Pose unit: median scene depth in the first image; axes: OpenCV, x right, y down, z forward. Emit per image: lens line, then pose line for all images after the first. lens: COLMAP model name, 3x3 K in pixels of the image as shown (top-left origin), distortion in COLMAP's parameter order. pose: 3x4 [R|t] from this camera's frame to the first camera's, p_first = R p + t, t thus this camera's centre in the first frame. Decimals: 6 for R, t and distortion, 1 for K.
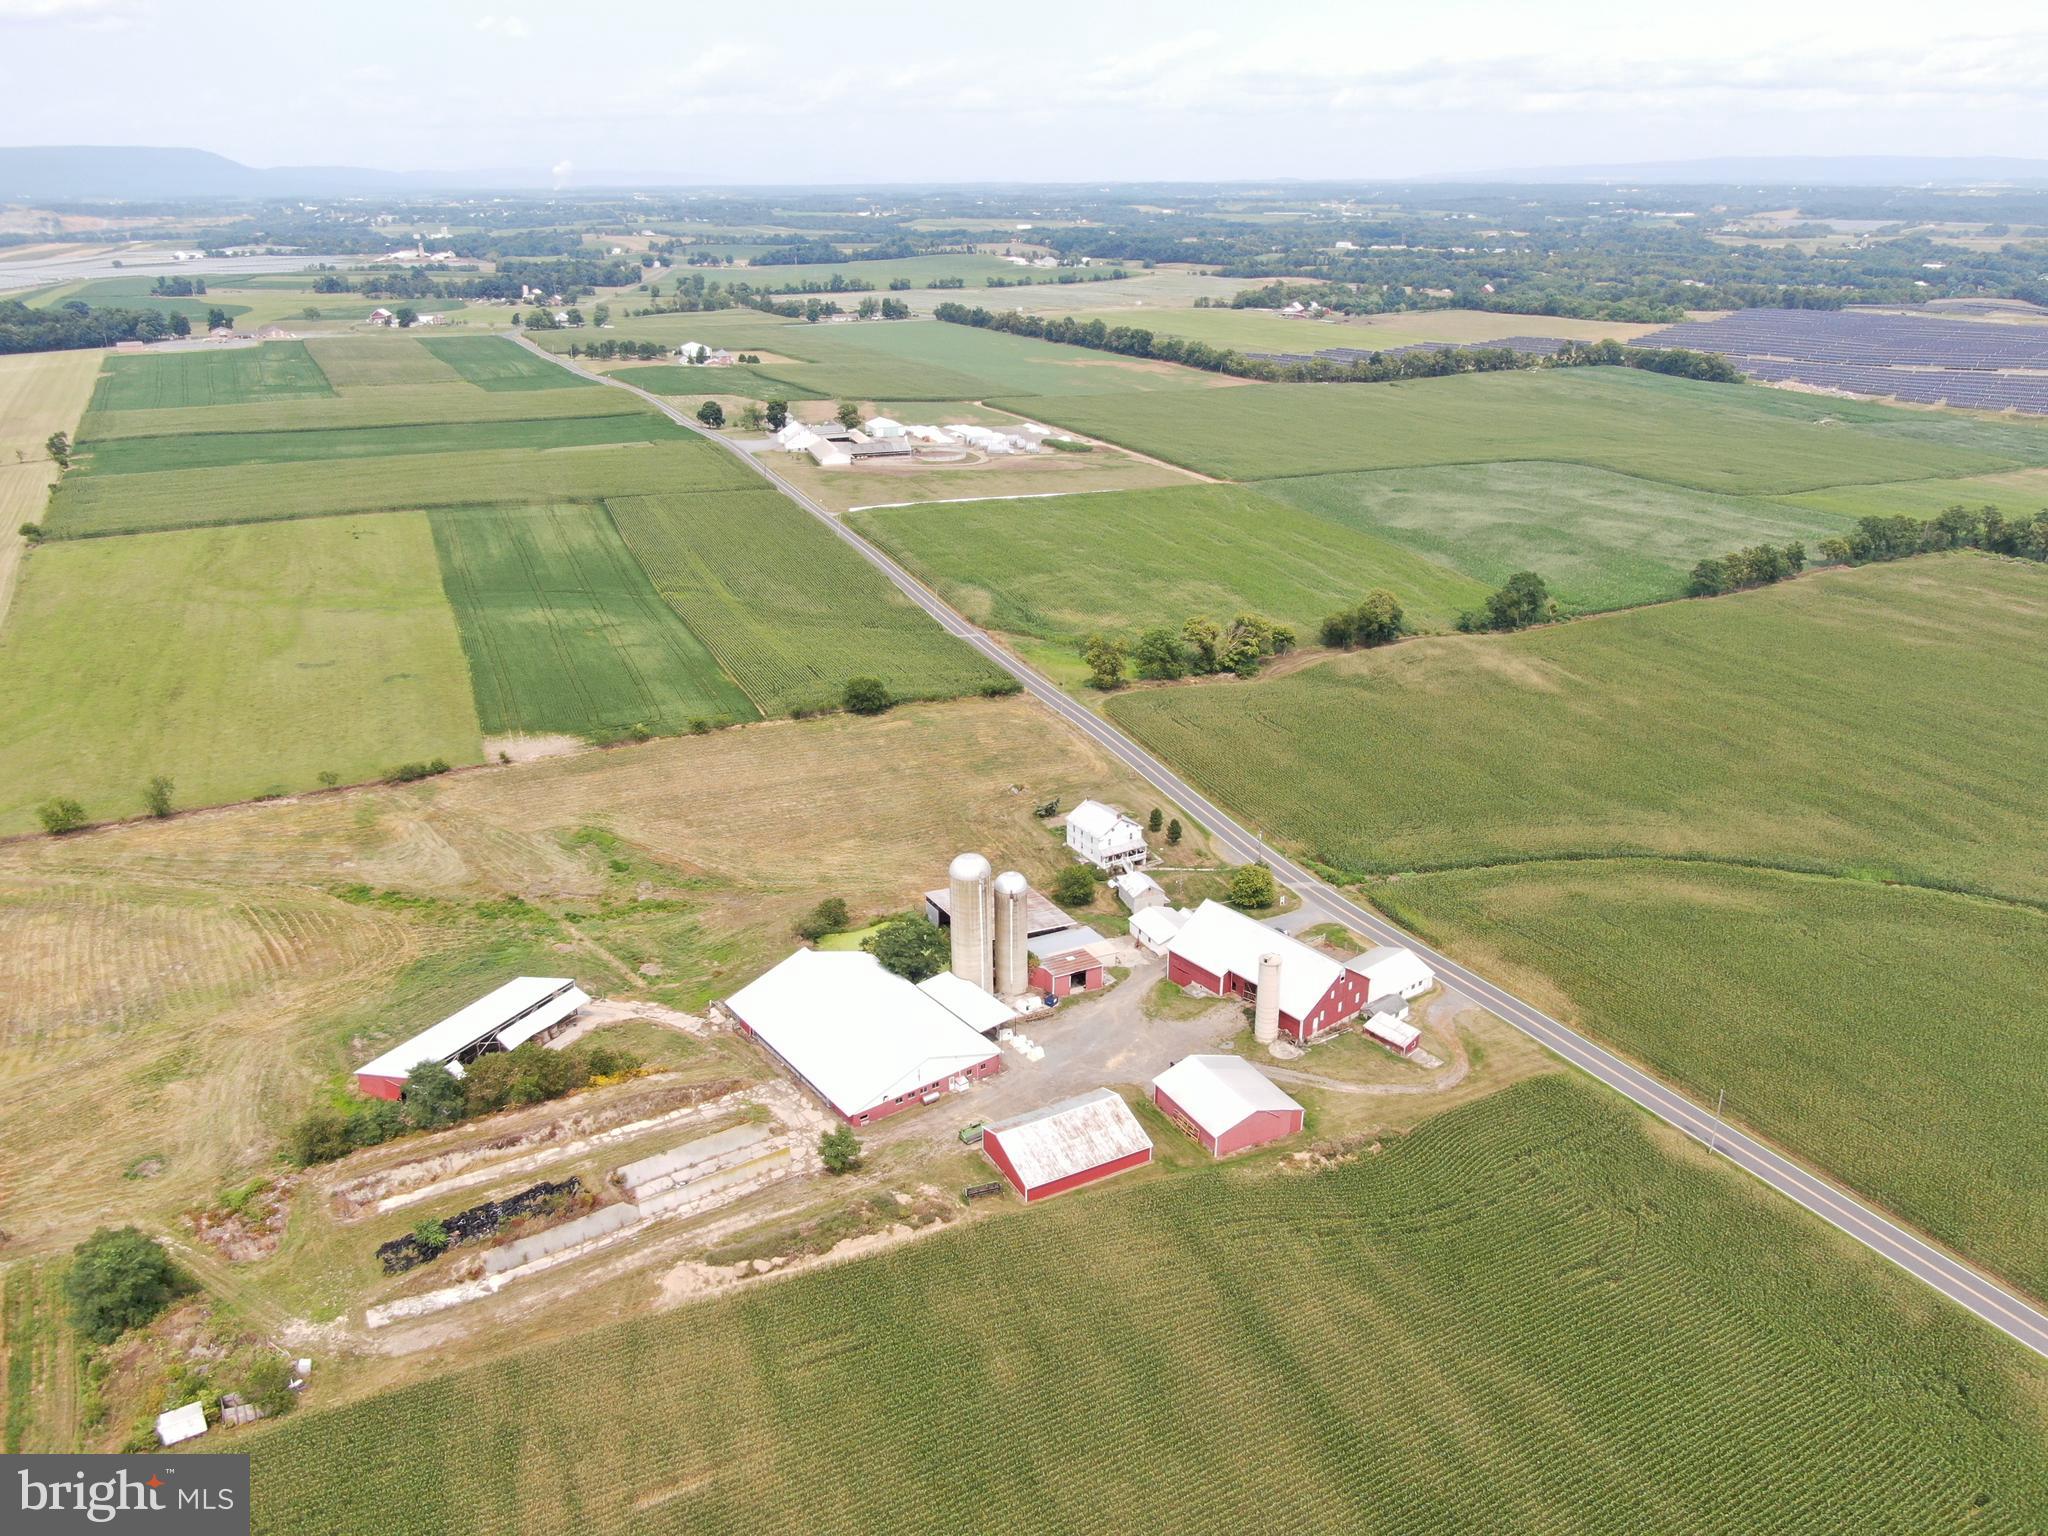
lens RADIAL K [[1475.2, 0, 1024.6], [0, 1475.2, 766.9], [0, 0, 1]] dist [-0.022127, 0.012099]
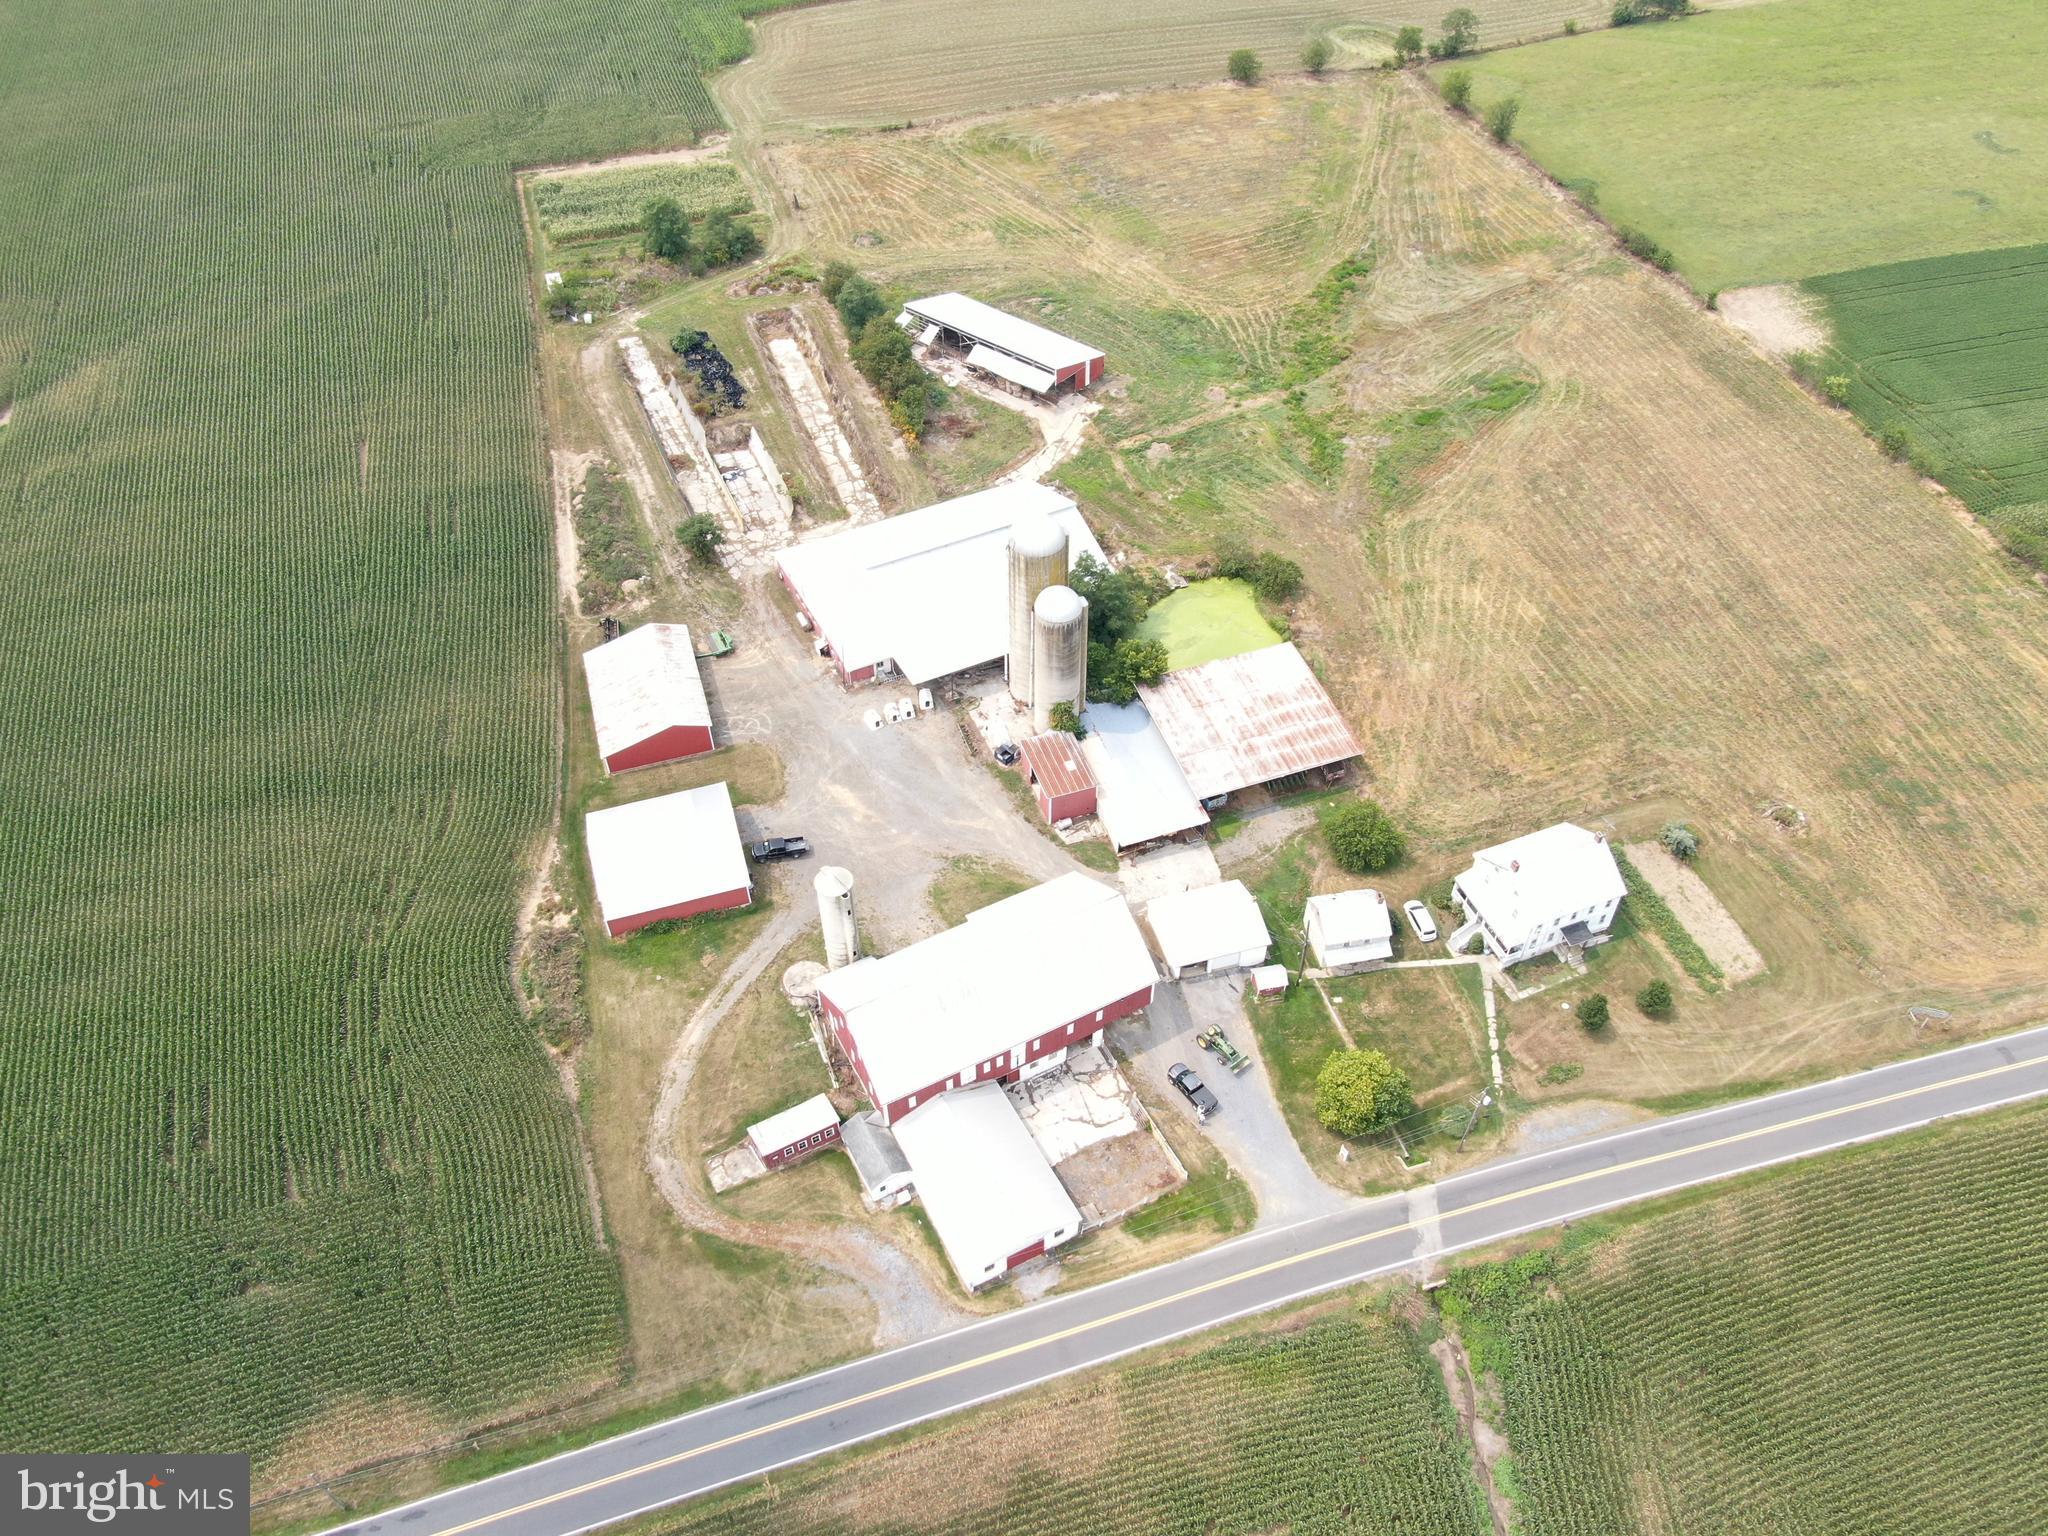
lens RADIAL K [[1475.2, 0, 1024.6], [0, 1475.2, 766.9], [0, 0, 1]] dist [-0.022127, 0.012099]
pose [[-0.175397, 0.705419, -0.686746, 0.436828], [-0.361276, 0.602775, 0.711437, -0.303137], [0.915814, 0.372889, 0.149126, 0.751400]]
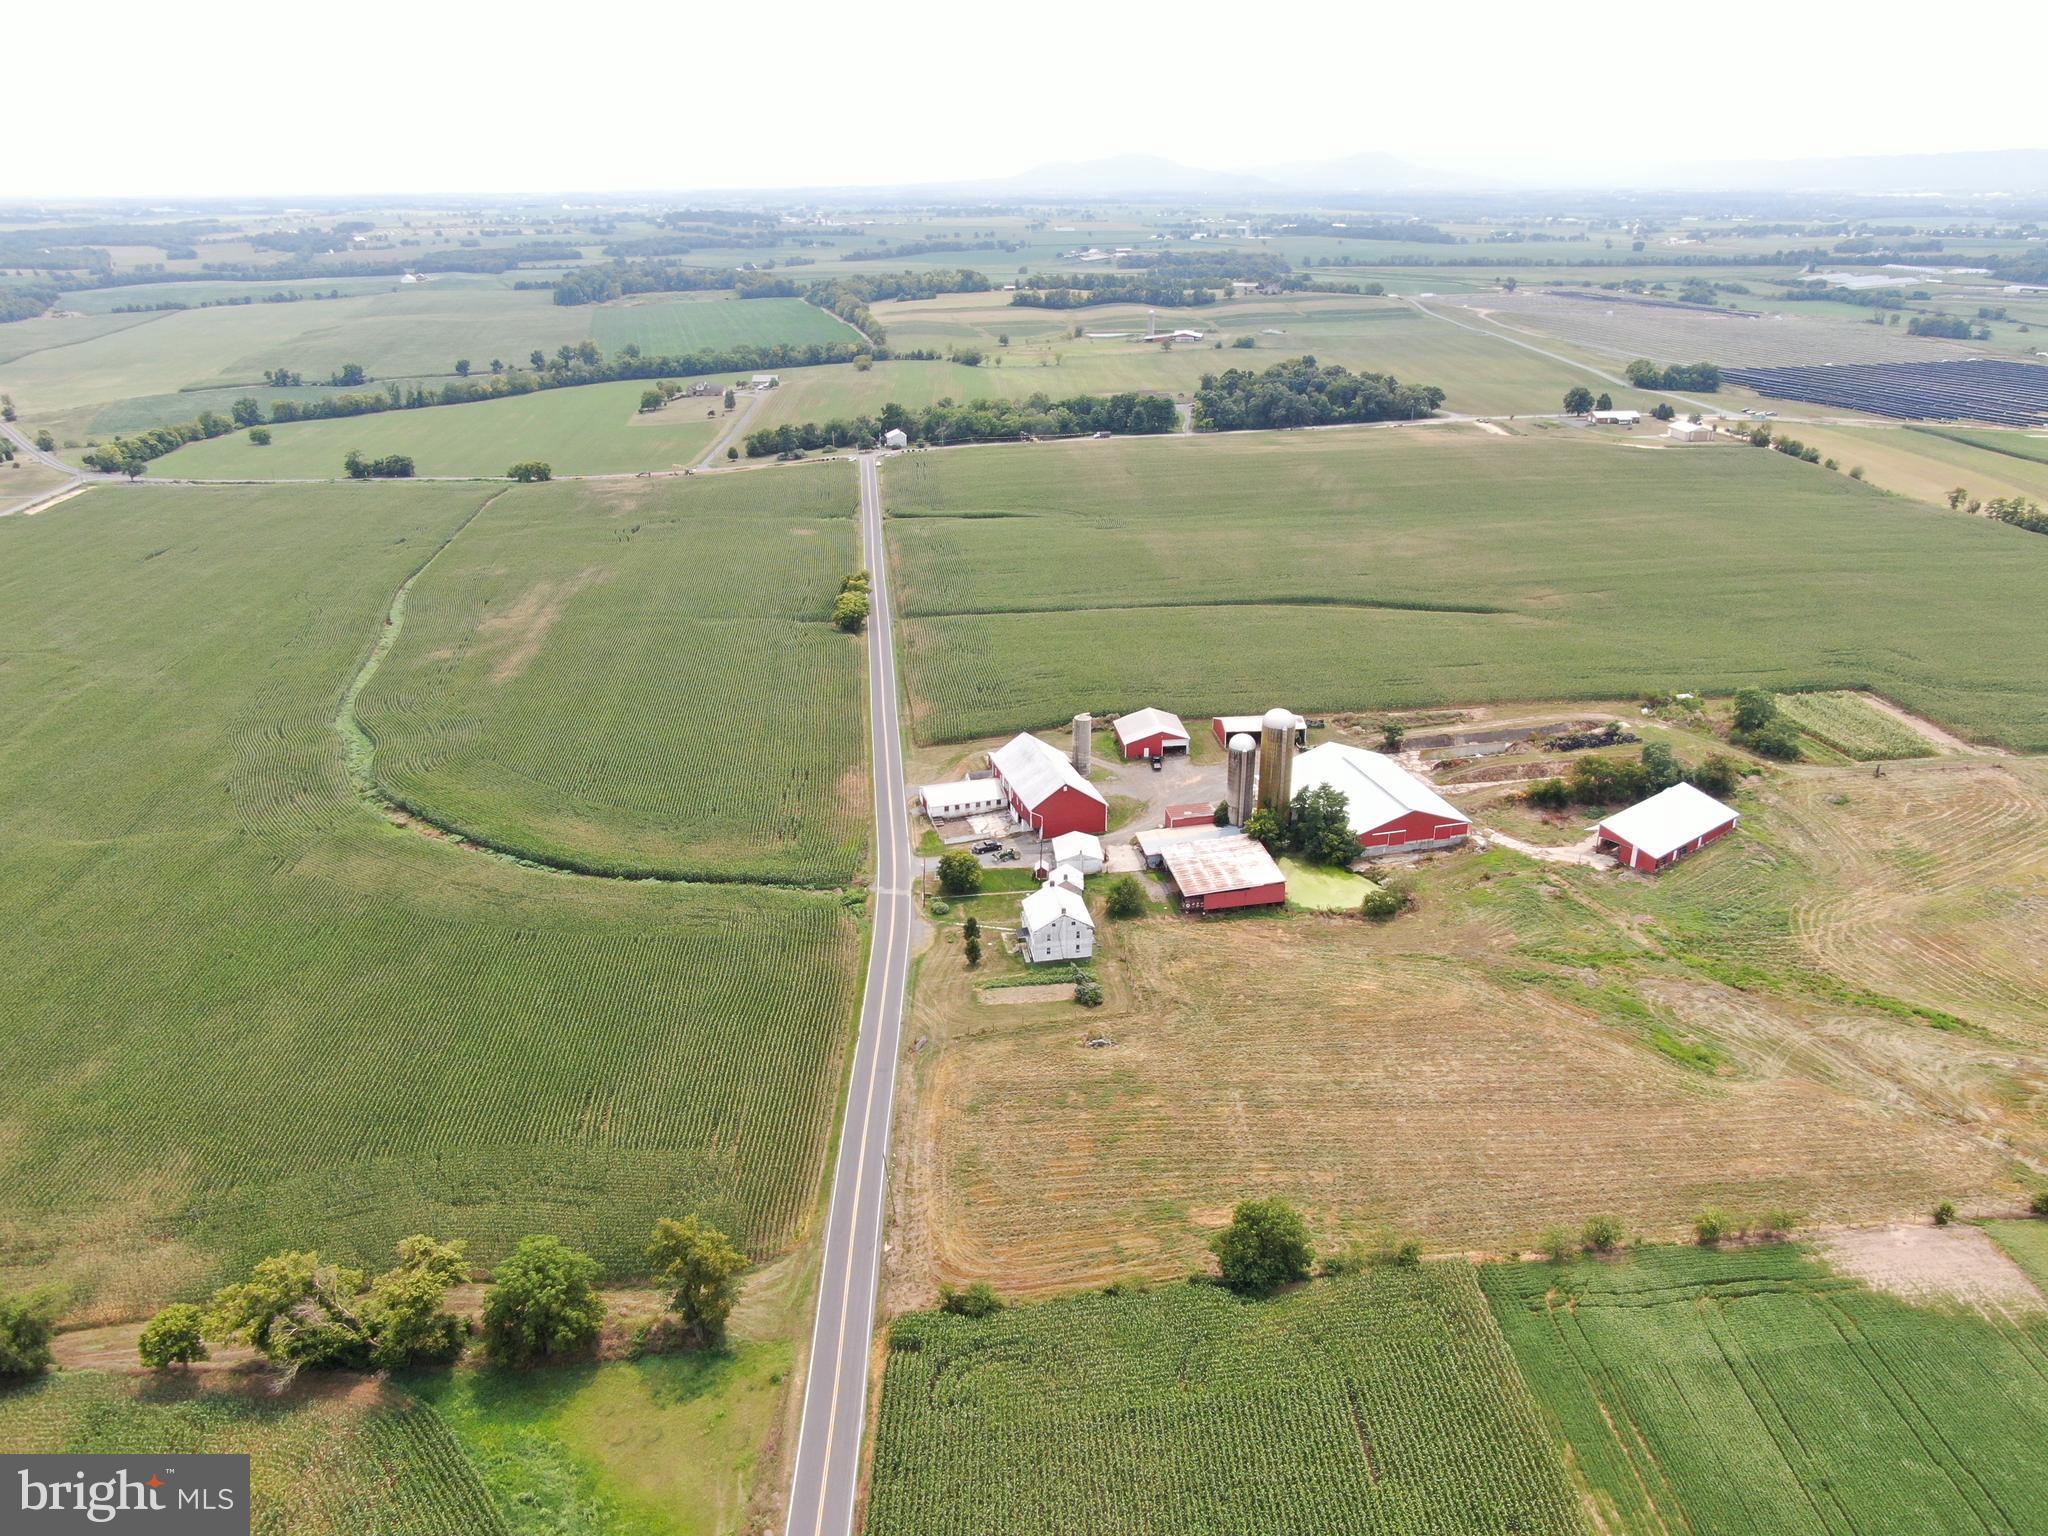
lens RADIAL K [[1475.2, 0, 1024.6], [0, 1475.2, 766.9], [0, 0, 1]] dist [-0.022127, 0.012099]
pose [[-0.925964, -0.131311, 0.354044, -0.233349], [0.150997, 0.730610, 0.665890, -0.630206], [-0.346107, 0.670050, -0.656691, 1.564357]]
